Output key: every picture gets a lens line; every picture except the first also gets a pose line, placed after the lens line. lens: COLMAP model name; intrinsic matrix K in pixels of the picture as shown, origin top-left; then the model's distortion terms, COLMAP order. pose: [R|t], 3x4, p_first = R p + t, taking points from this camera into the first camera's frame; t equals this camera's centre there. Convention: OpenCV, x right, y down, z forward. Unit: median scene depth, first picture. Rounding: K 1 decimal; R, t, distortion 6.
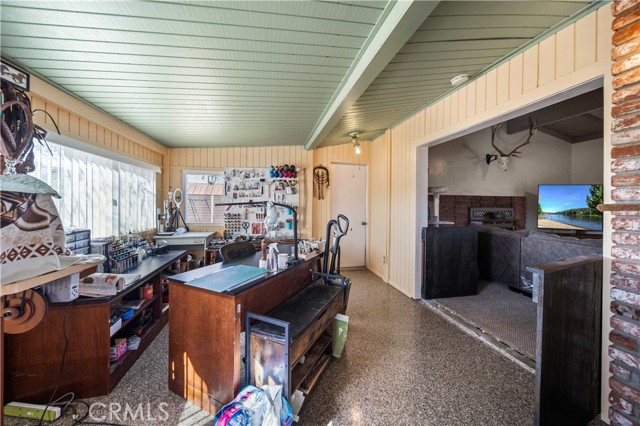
lens RADIAL K [[228.3, 0, 319.9], [0, 228.3, 206.1], [0, 0, 1]] dist [-0.000431, -0.000259]
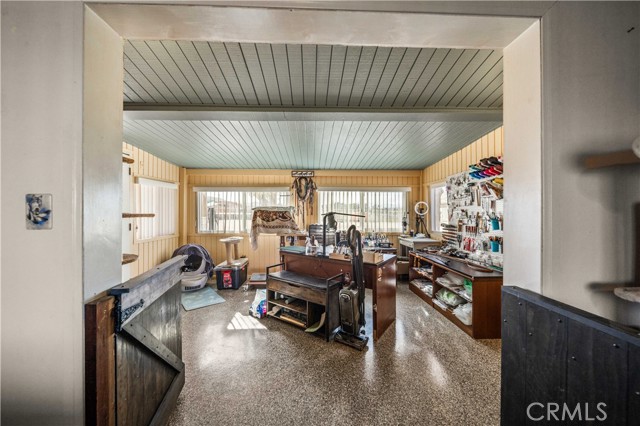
lens RADIAL K [[236.9, 0, 320.0], [0, 236.9, 213.0], [0, 0, 1]] dist [-0.000167, -0.000055]
pose [[-0.181524, -0.005788, -0.983369, 0.529890], [-0.009165, 0.999949, -0.004194, -0.004184], [0.983344, 0.008251, -0.181568, 0.497590]]
